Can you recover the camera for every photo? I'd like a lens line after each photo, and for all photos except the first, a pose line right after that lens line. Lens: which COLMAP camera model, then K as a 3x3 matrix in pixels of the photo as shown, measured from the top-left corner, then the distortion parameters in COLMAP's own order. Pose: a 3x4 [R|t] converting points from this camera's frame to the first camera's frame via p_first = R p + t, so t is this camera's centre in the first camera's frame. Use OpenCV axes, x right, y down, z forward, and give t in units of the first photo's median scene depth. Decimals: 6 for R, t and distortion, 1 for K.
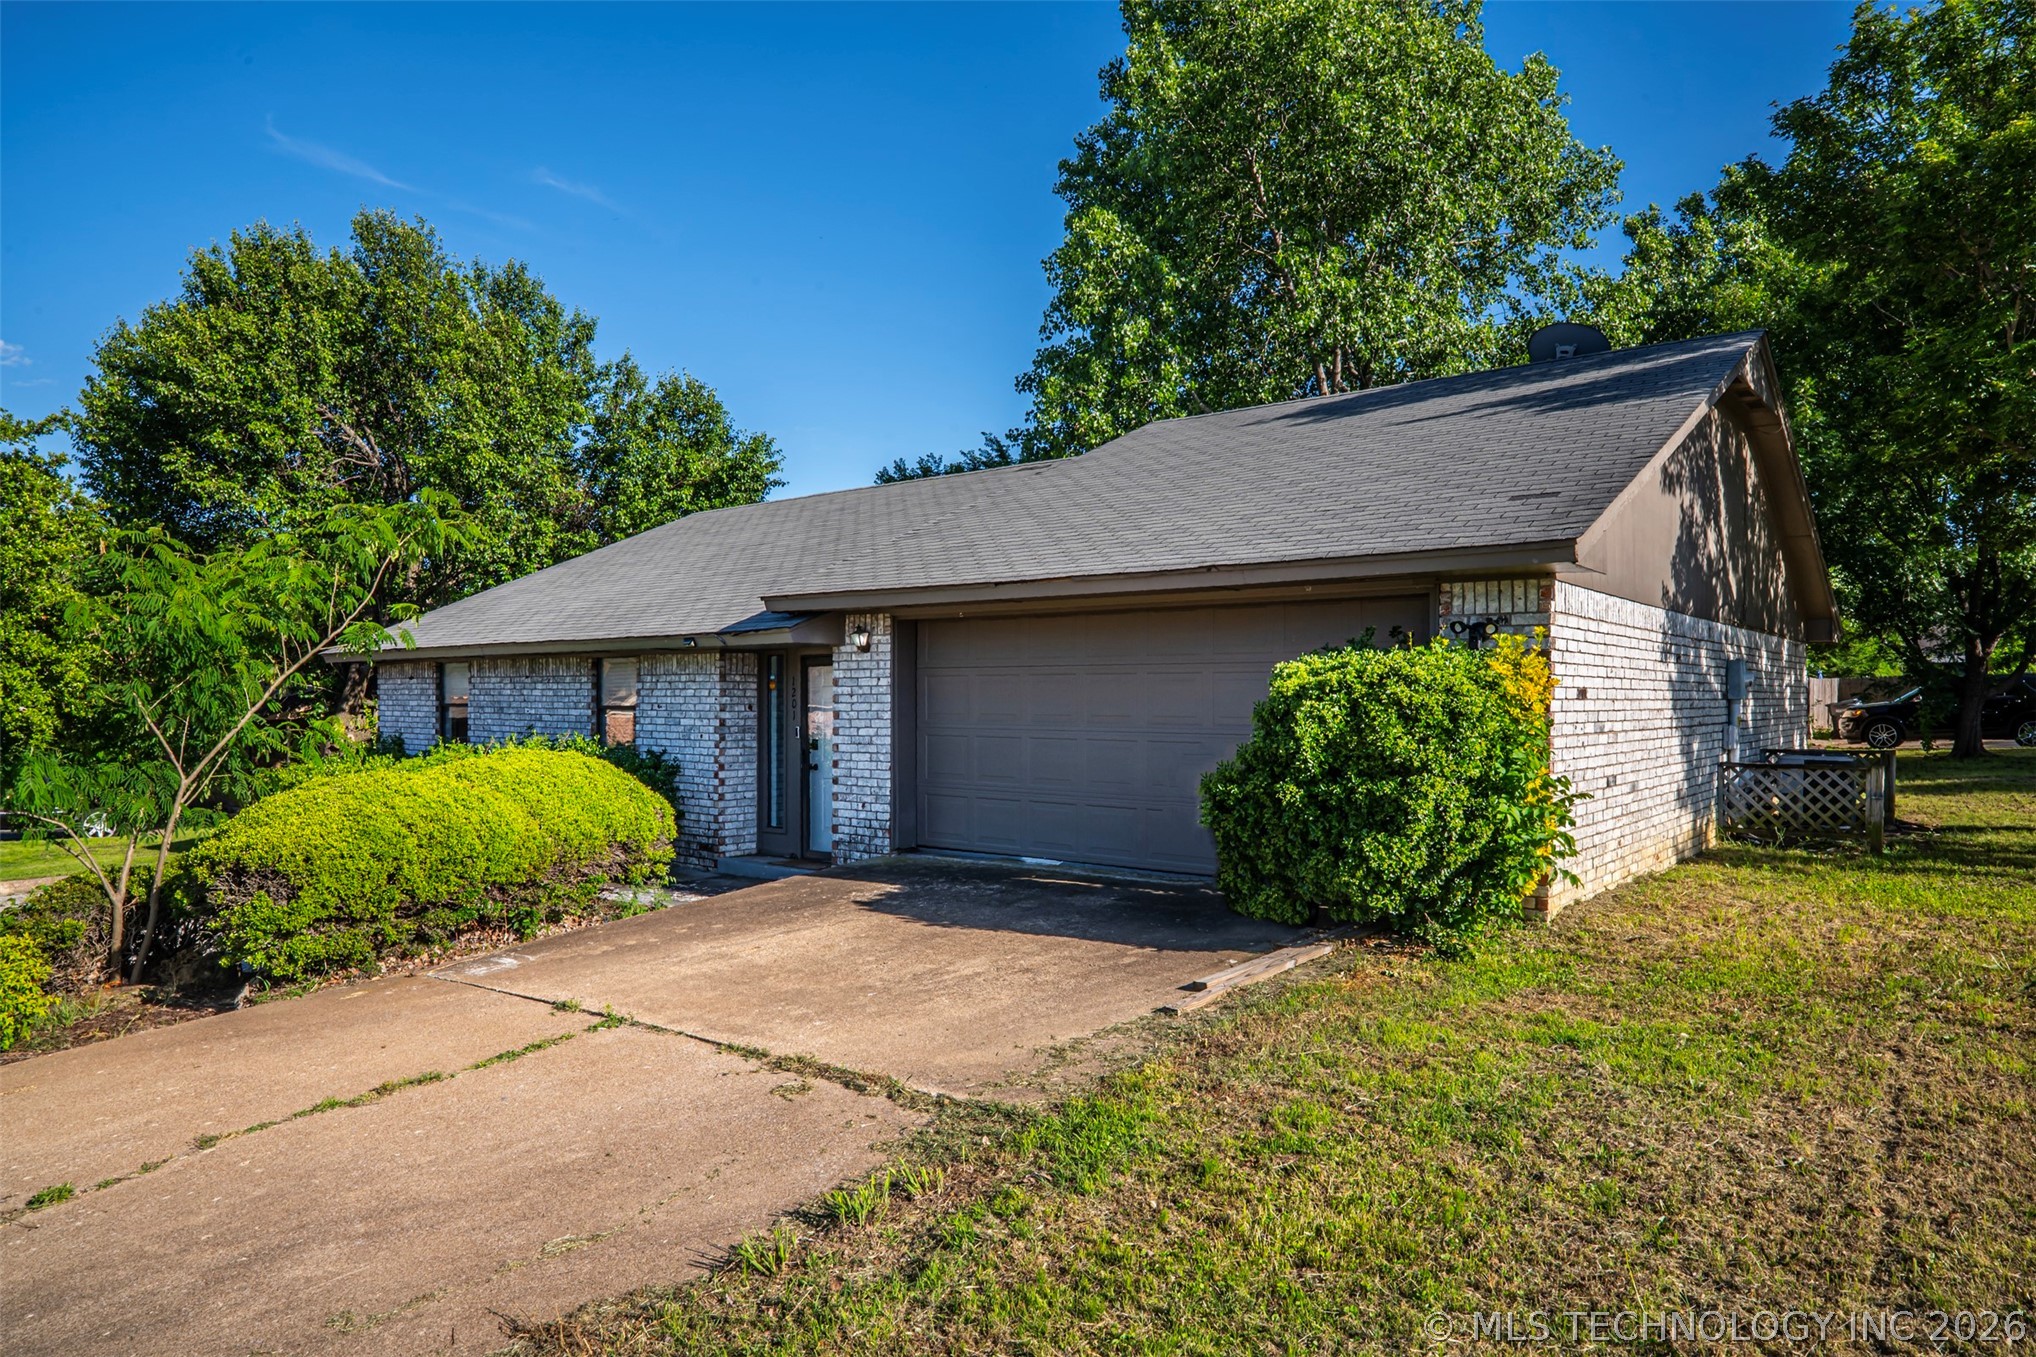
lens RADIAL K [[1202.3, 0, 1013.2], [0, 1202.3, 672.9], [0, 0, 1]] dist [-0.002207, 0.000132]
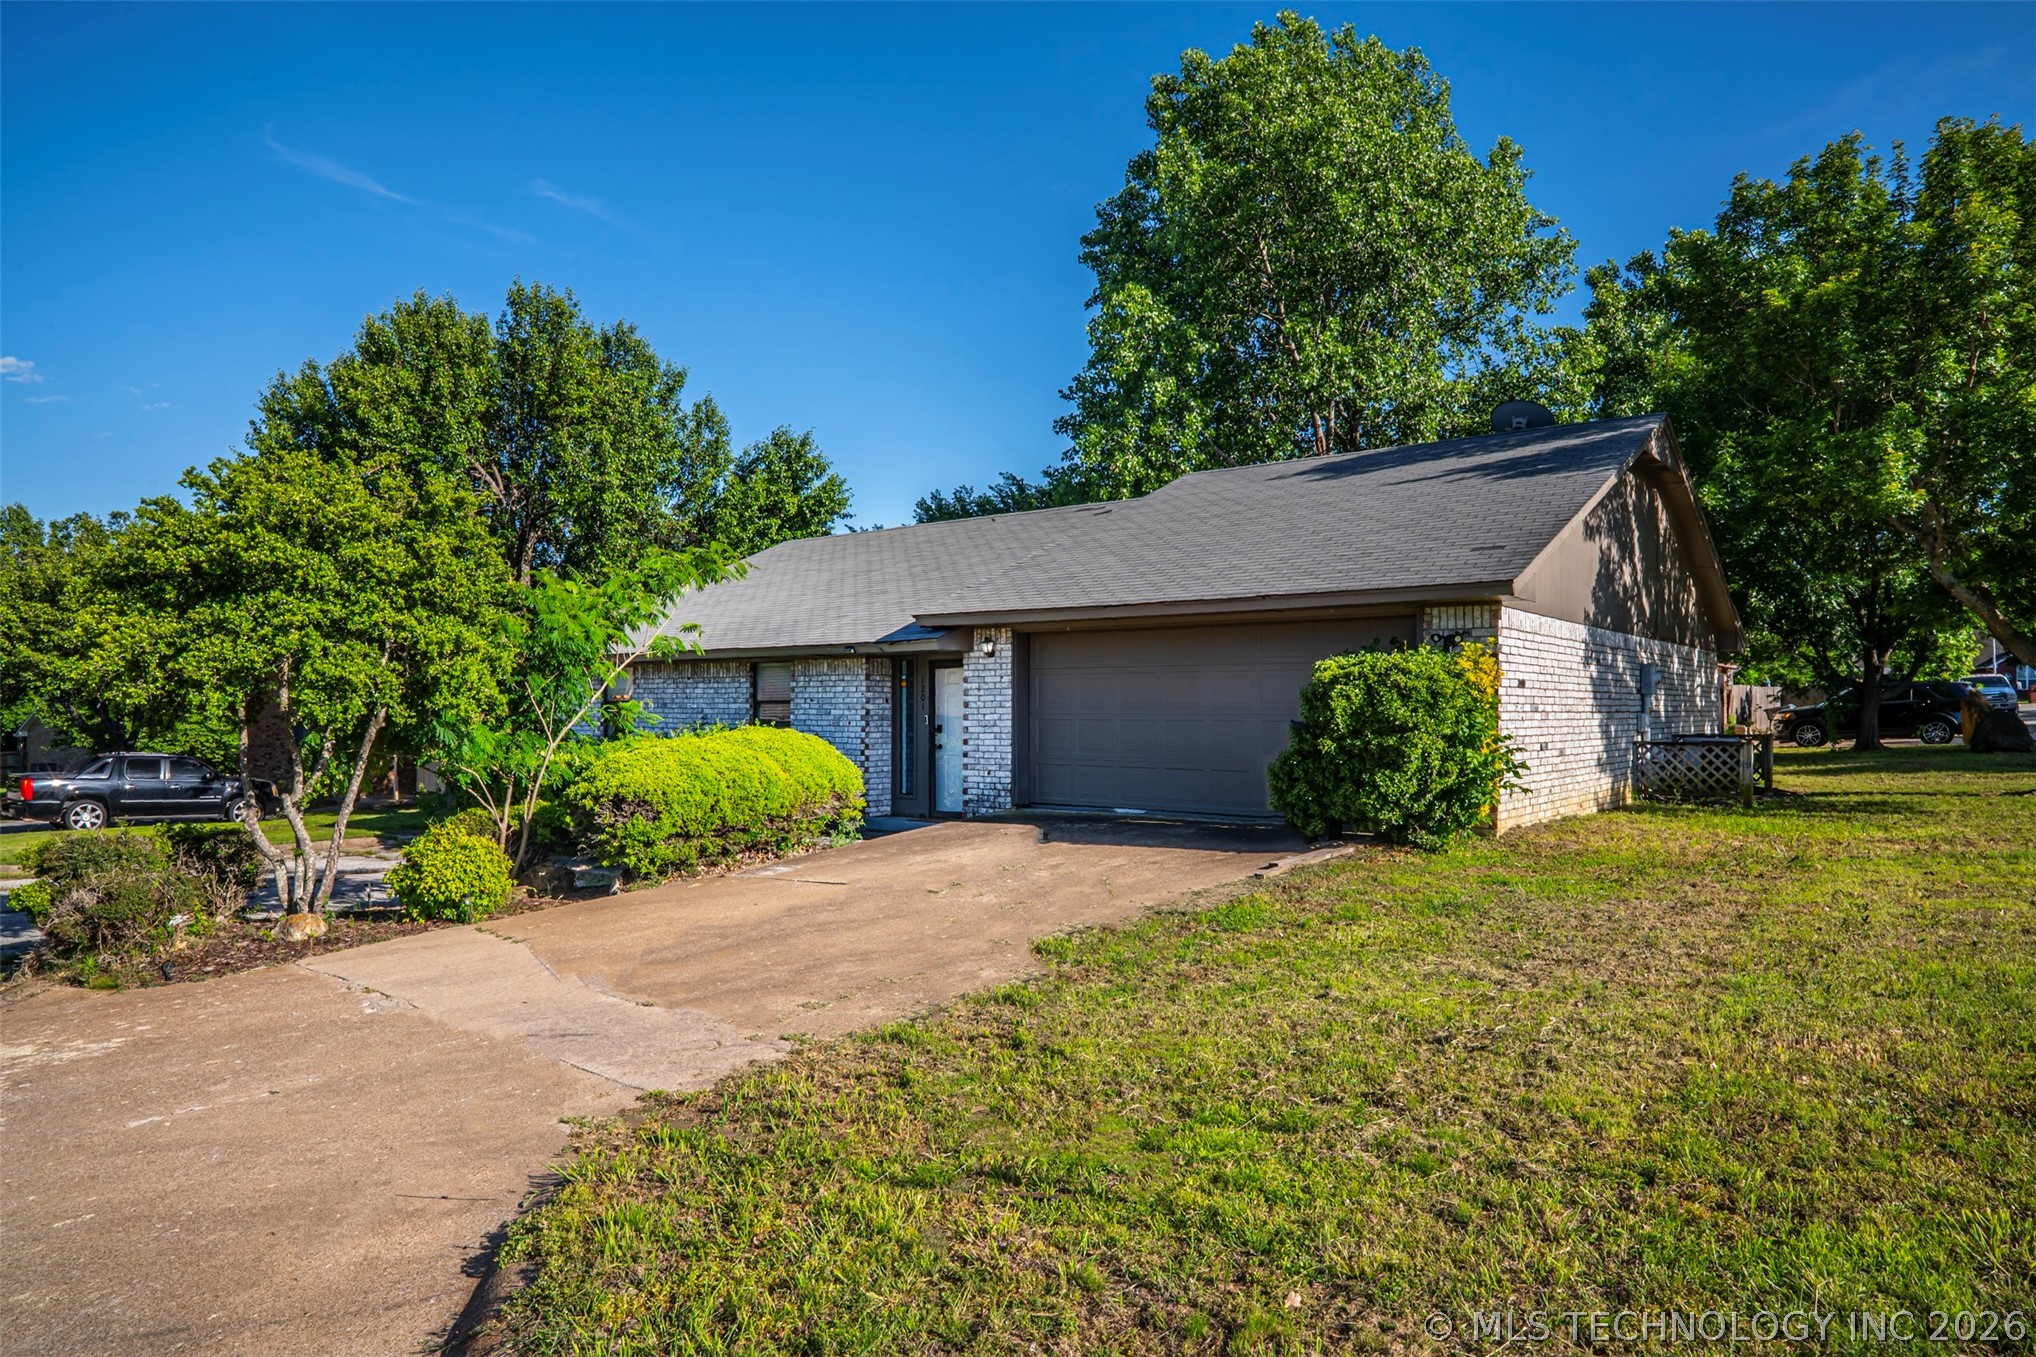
lens RADIAL K [[1188.8, 0, 1018.0], [0, 1188.8, 678.5], [0, 0, 1]] dist [0.000619, -0.000275]
pose [[0.999880, 0.000516, 0.015479, -0.114028], [-0.000427, 0.999984, -0.005711, 0.014192], [-0.015482, 0.005704, 0.999864, -0.309644]]
